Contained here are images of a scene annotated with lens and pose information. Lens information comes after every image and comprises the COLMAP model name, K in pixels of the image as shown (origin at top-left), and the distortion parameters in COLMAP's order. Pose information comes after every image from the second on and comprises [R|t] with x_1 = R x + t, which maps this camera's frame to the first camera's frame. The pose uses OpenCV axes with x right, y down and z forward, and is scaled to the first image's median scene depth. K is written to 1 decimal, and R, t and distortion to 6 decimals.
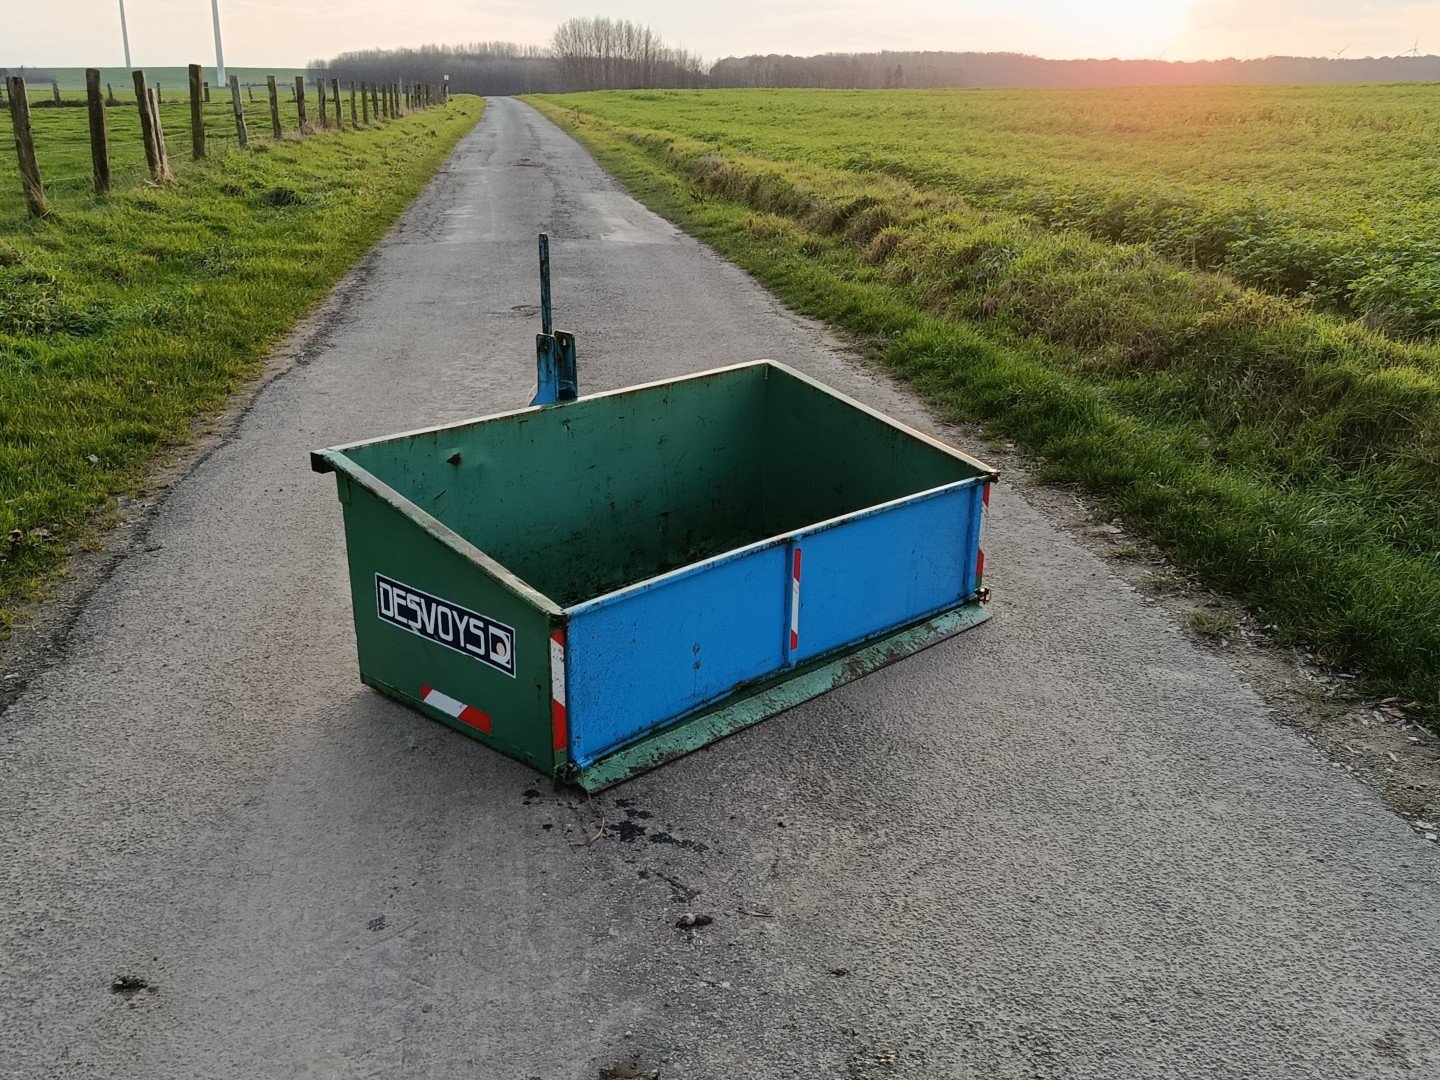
lens RADIAL K [[1381.5, 0, 714.7], [0, 1381.5, 609.6], [0, 0, 1]] dist [0.088833, -0.001367]
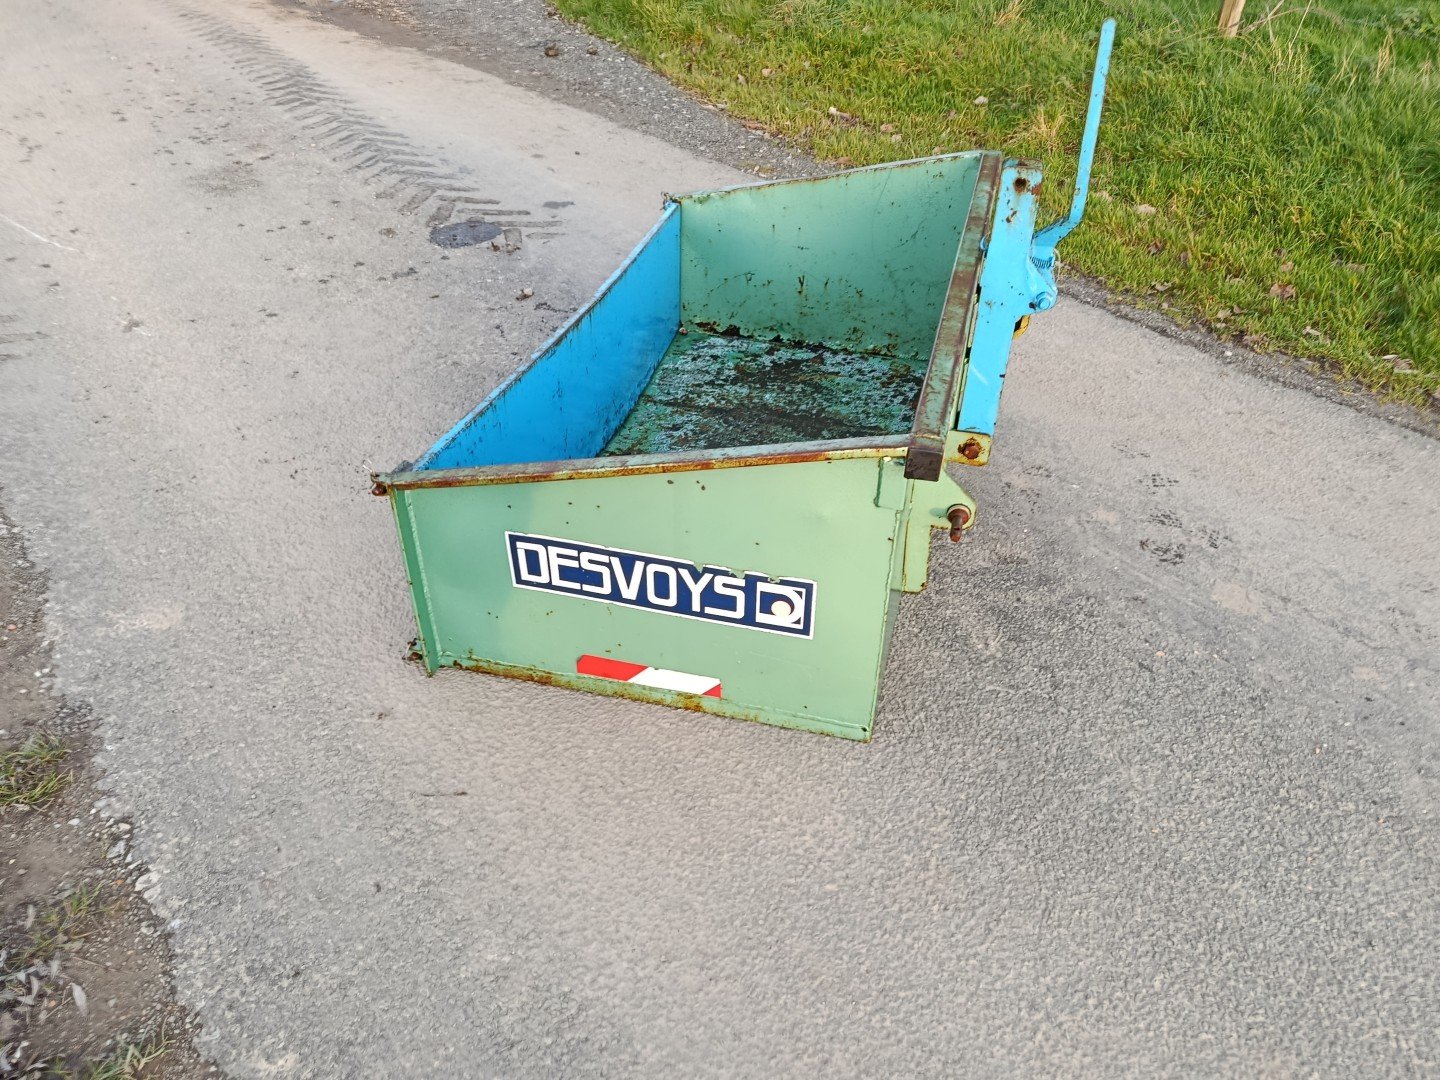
lens RADIAL K [[1047.7, 0, 749.0], [0, 1047.7, 580.5], [0, 0, 1]] dist [0.049926, -0.061663]
pose [[-0.861618, 0.283303, -0.421135, 0.317160], [-0.205429, 0.564080, 0.799758, -0.547107], [0.464128, 0.775599, -0.427823, 1.546807]]
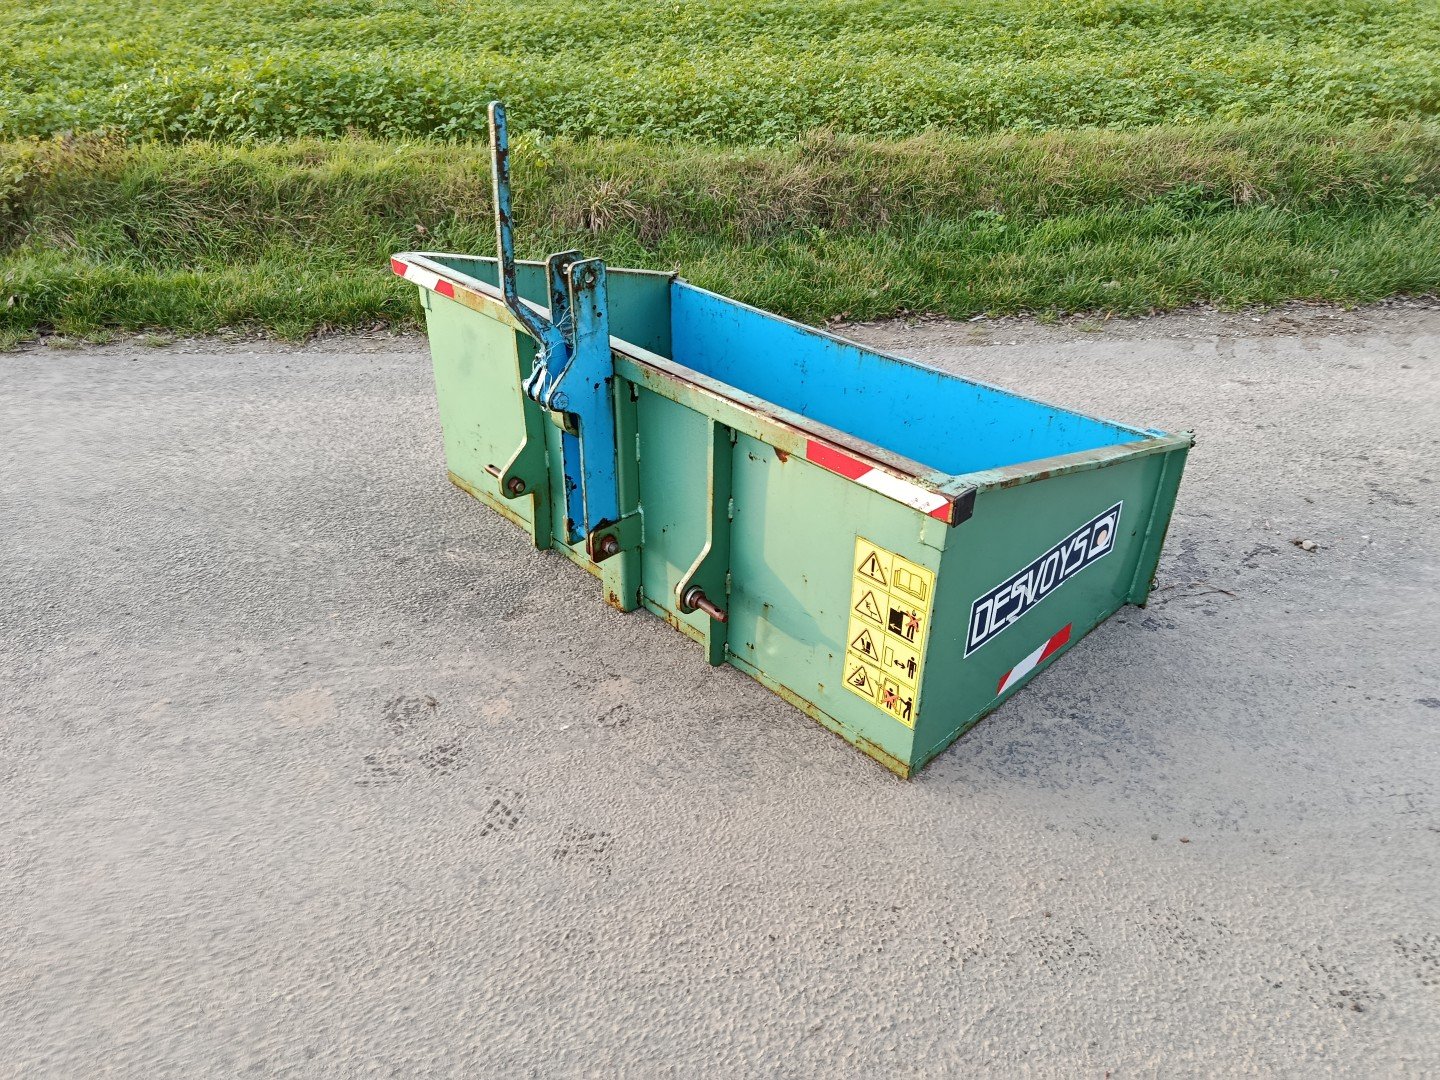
lens RADIAL K [[997.7, 0, 720.0], [0, 997.7, 540.0], [0, 0, 1]] dist [0.050854, -0.071168]
pose [[0.035464, -0.512279, 0.858087, -0.680412], [0.341492, 0.813155, 0.471341, -0.339945], [-0.939215, 0.276314, 0.203777, 1.036789]]
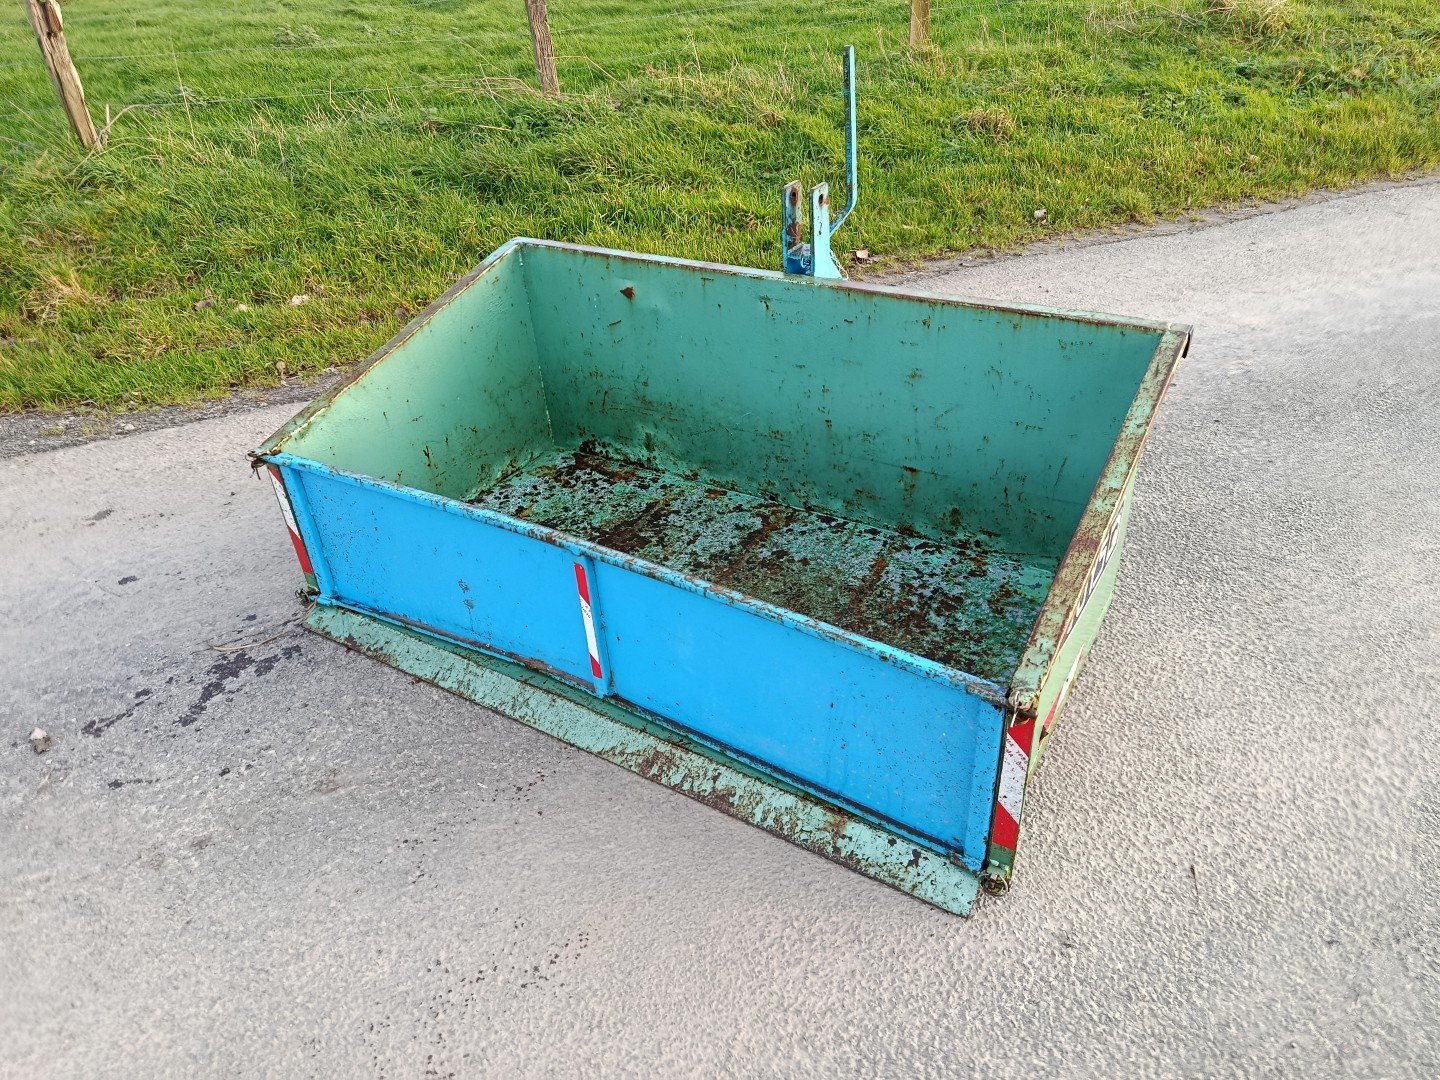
lens RADIAL K [[997.7, 0, 720.0], [0, 997.7, 540.0], [0, 0, 1]] dist [0.050854, -0.071168]
pose [[0.222299, 0.526768, -0.820426, 0.513251], [-0.289577, 0.839181, 0.460348, -0.325379], [0.930982, 0.135242, 0.339089, 0.936643]]
